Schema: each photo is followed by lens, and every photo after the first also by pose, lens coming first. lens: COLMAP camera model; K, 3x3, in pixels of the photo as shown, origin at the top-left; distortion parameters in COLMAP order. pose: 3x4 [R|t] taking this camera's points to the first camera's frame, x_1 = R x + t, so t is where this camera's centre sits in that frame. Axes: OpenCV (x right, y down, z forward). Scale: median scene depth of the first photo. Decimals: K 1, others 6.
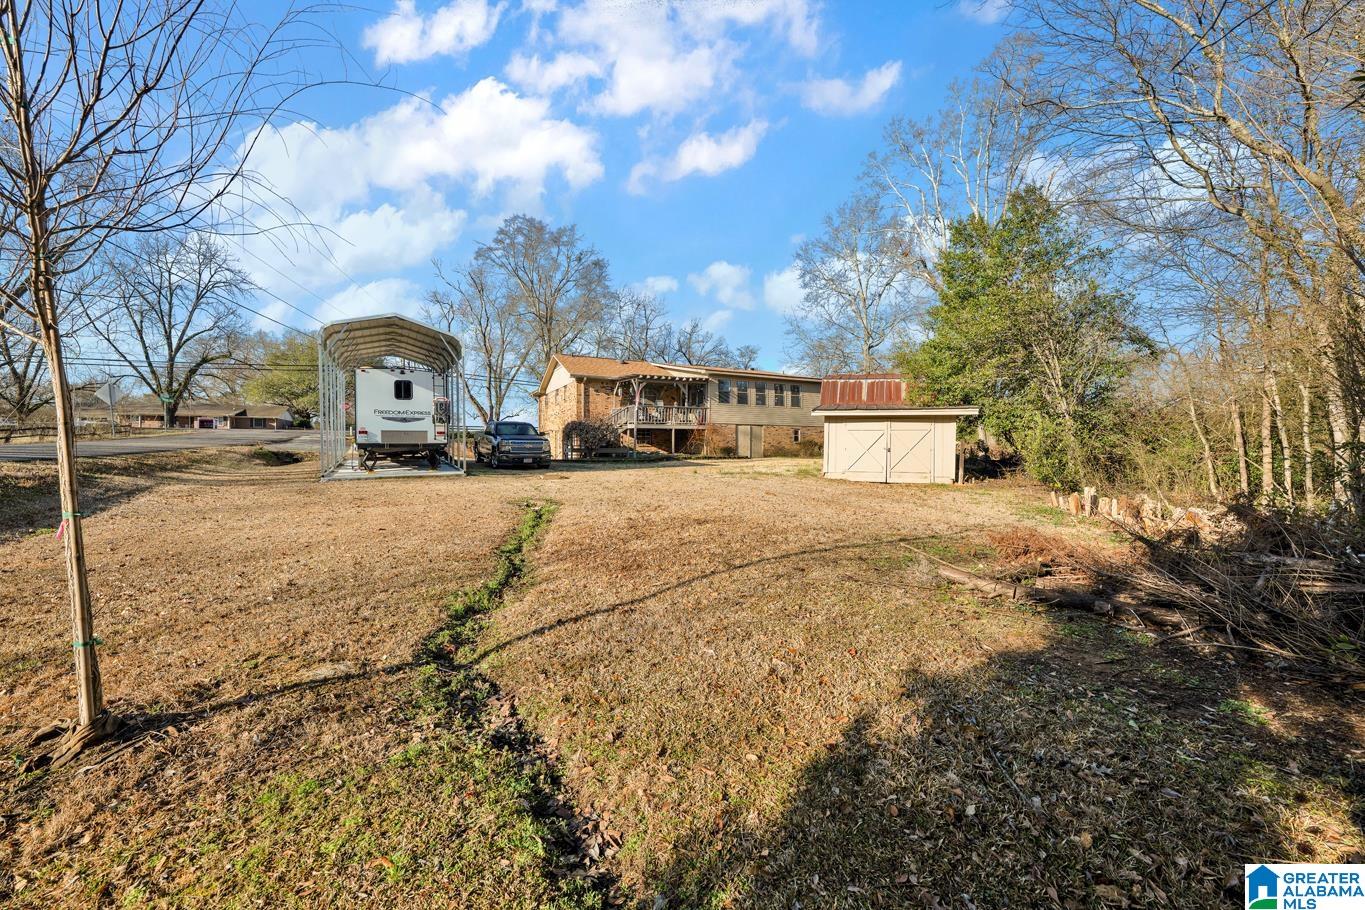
lens RADIAL K [[537.4, 0, 682.5], [0, 537.4, 455.0], [0, 0, 1]] dist [-0.010088, -0.000100]
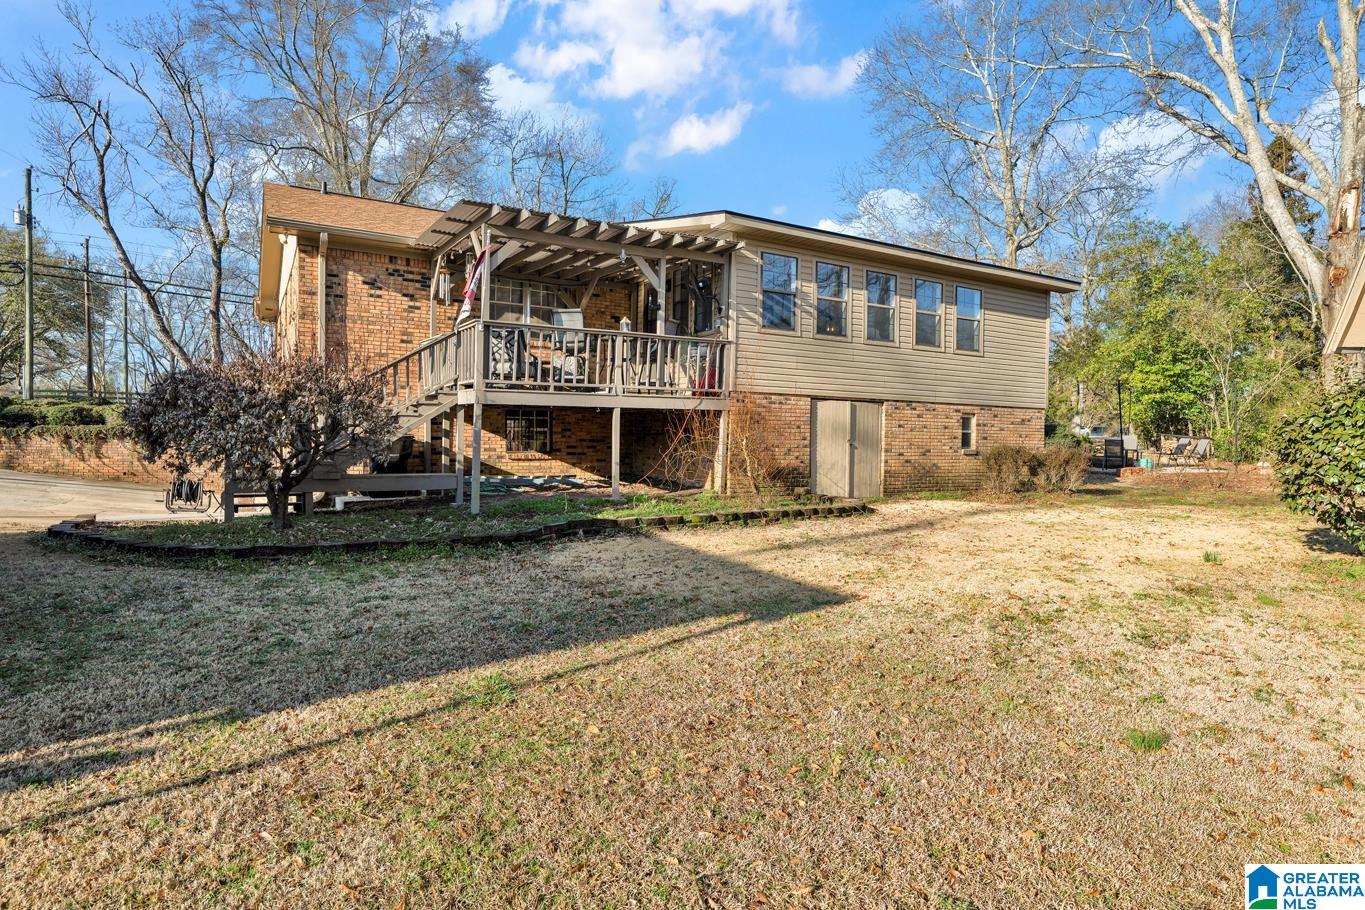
lens RADIAL K [[766.2, 0, 682.5], [0, 766.2, 455.0], [0, 0, 1]] dist [0.003175, 0.001028]
pose [[0.997772, 0.008869, 0.066128, -0.008280], [-0.009792, 0.999859, 0.013650, -0.027746], [-0.065998, -0.014267, 0.997718, 0.550674]]
